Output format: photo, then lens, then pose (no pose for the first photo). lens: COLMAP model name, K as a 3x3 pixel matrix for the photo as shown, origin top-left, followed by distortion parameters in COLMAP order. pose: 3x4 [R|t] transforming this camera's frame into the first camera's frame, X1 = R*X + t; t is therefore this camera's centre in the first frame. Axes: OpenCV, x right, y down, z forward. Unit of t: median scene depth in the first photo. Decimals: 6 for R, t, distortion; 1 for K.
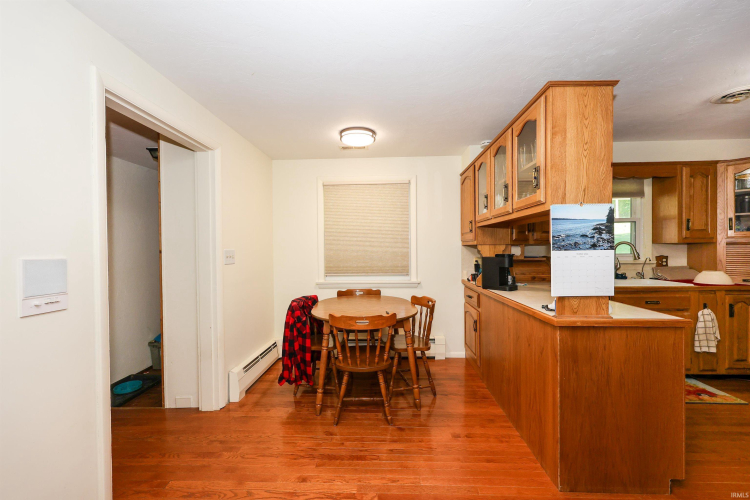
lens RADIAL K [[303.3, 0, 371.6], [0, 303.3, 251.8], [0, 0, 1]] dist [0.000398, -0.000016]
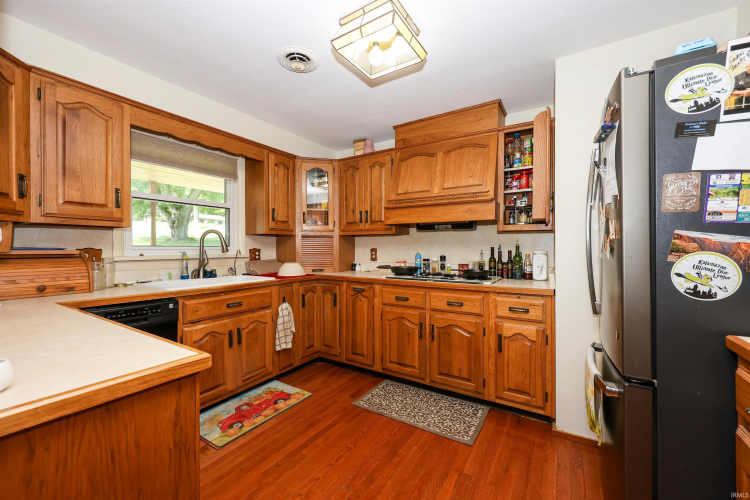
lens RADIAL K [[305.3, 0, 375.0], [0, 305.3, 250.0], [0, 0, 1]] dist [0.000799, 0.000113]
pose [[0.494207, 0.003142, 0.869339, 0.382418], [0.006515, 0.999952, -0.007317, 0.029695], [-0.869320, 0.009280, 0.494163, 0.262300]]
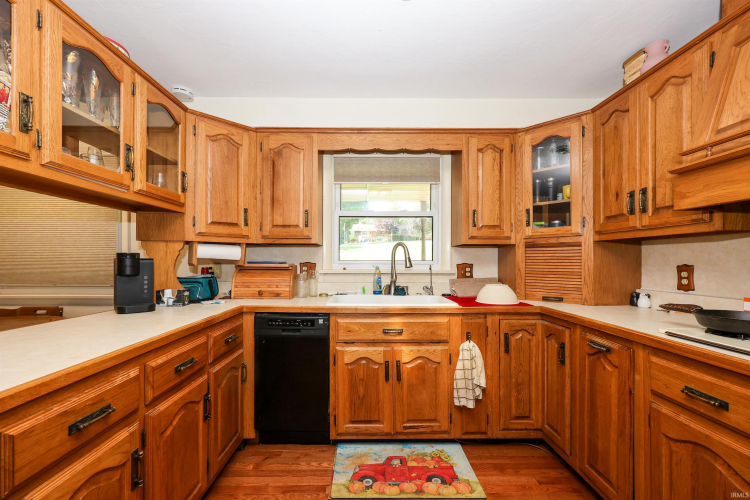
lens RADIAL K [[308.4, 0, 363.8], [0, 308.4, 261.6], [0, 0, 1]] dist [-0.001216, -0.000022]
pose [[0.998673, 0.012309, 0.049997, 0.771977], [-0.011742, 0.999864, -0.011607, 0.022525], [-0.050133, 0.011005, 0.998682, 0.308299]]
